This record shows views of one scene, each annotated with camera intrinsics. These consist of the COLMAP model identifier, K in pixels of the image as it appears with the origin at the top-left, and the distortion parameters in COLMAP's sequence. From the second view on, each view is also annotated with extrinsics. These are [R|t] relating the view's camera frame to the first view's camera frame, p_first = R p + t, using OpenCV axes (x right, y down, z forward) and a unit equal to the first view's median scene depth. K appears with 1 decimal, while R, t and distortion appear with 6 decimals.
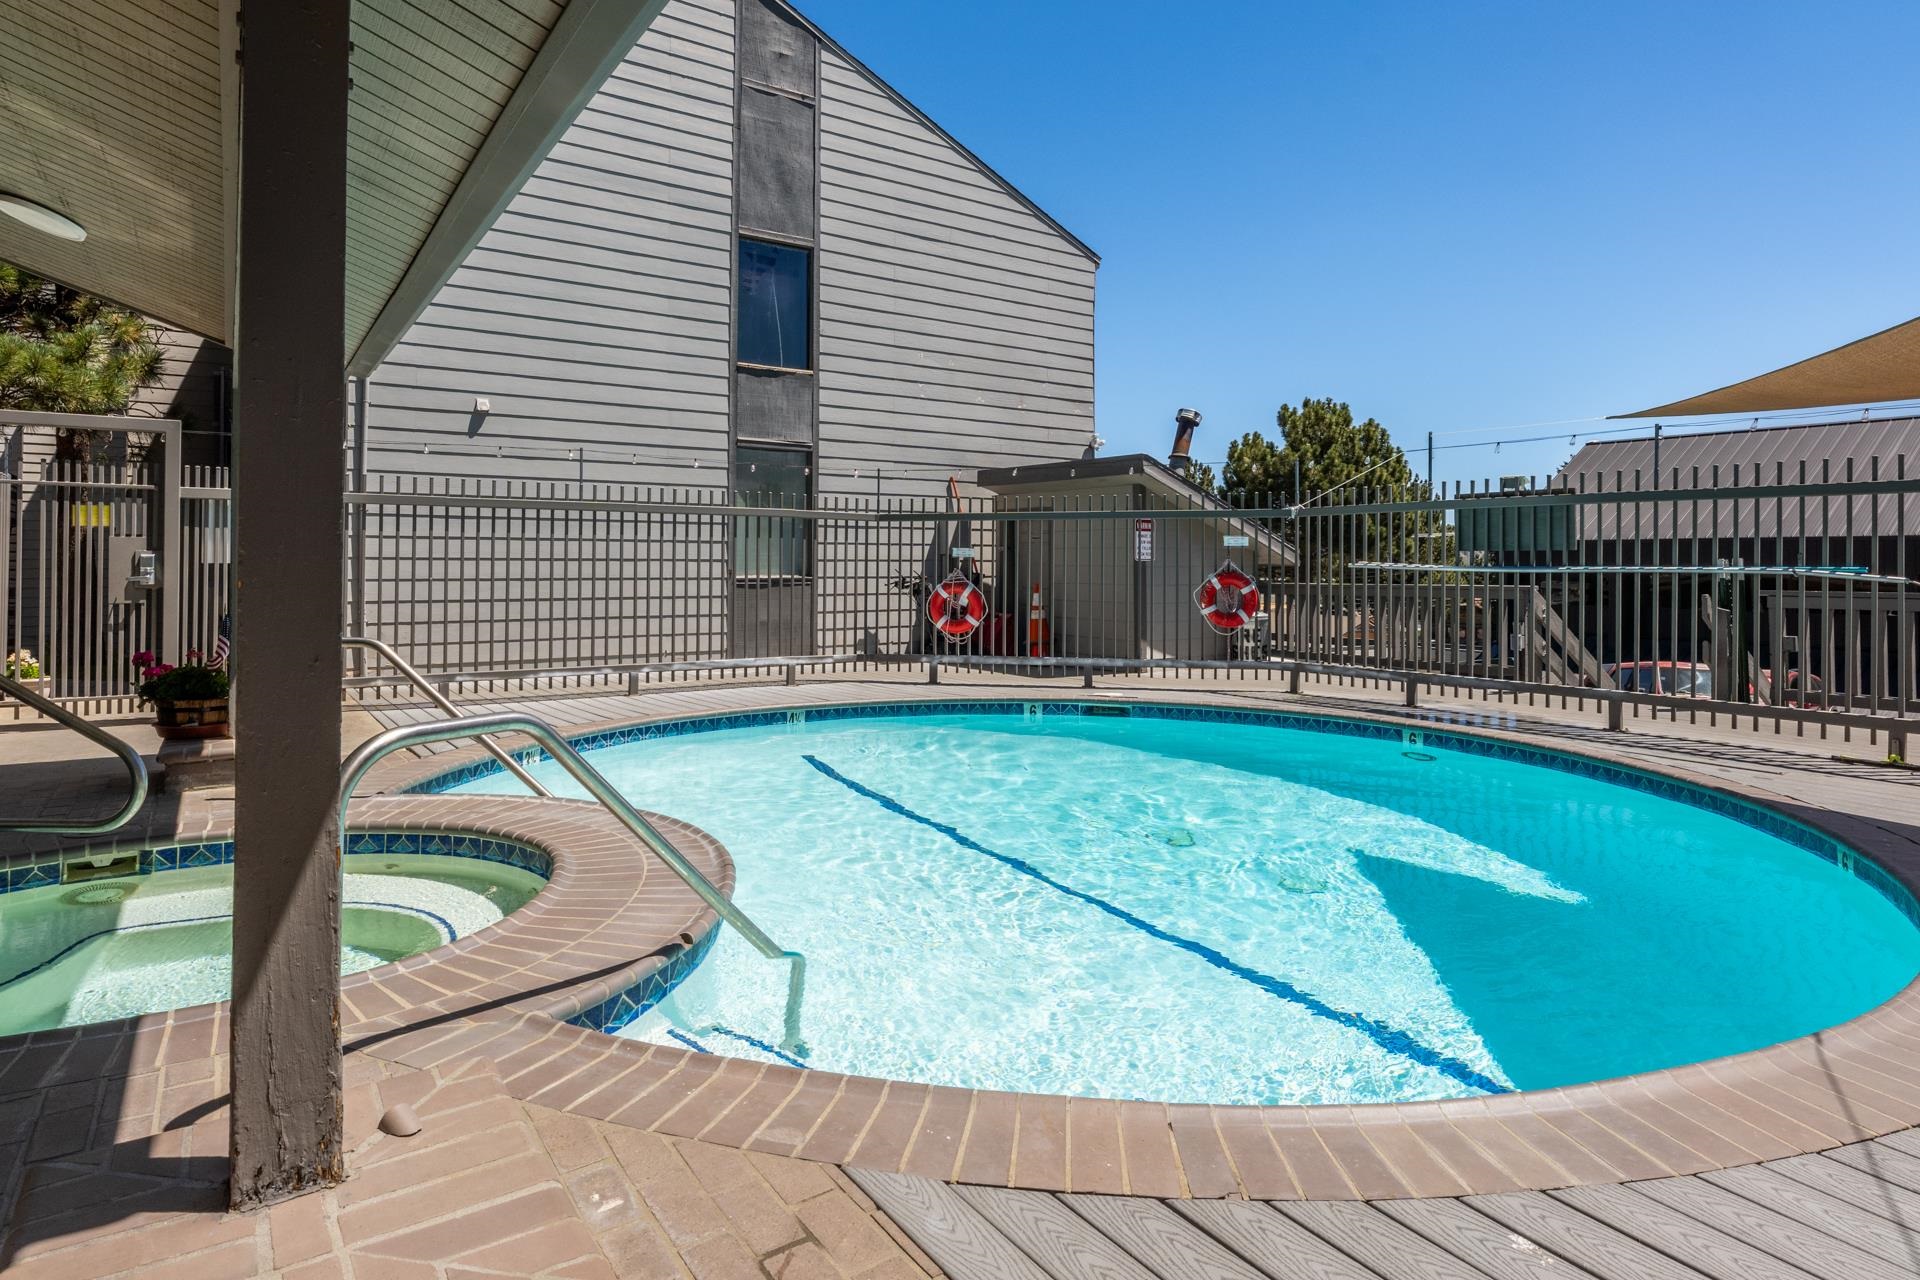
lens RADIAL K [[1002.4, 0, 960.0], [0, 1002.4, 640.0], [0, 0, 1]] dist [-0.002850, -0.000136]
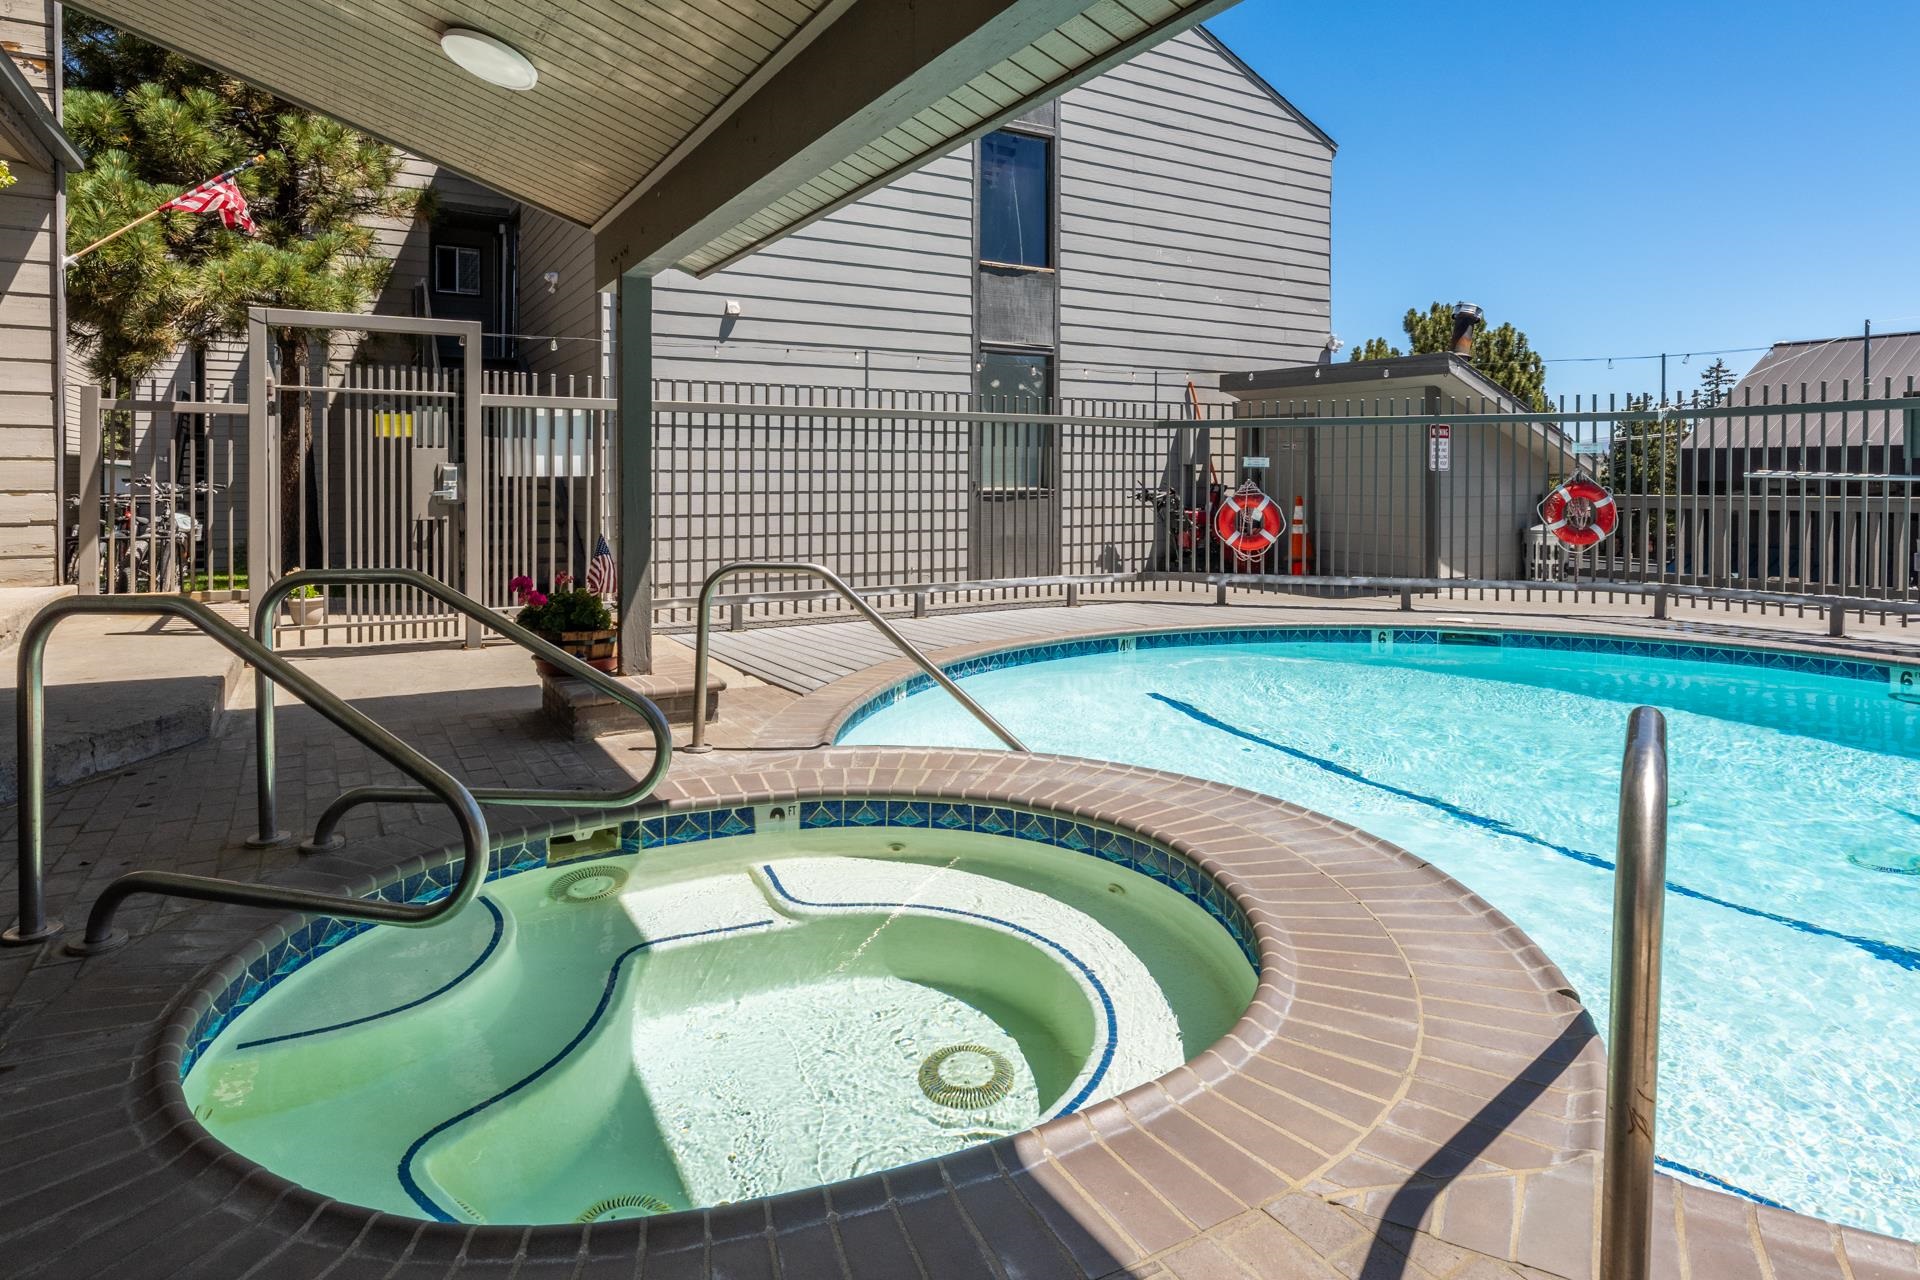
lens RADIAL K [[979.3, 0, 959.1], [0, 979.3, 567.2], [0, 0, 1]] dist [-0.002827, -0.001113]
pose [[0.998133, 0.002176, -0.061040, -0.190827], [-0.001100, 0.999843, 0.017671, -0.006058], [0.061069, -0.017571, 0.997979, 0.080546]]
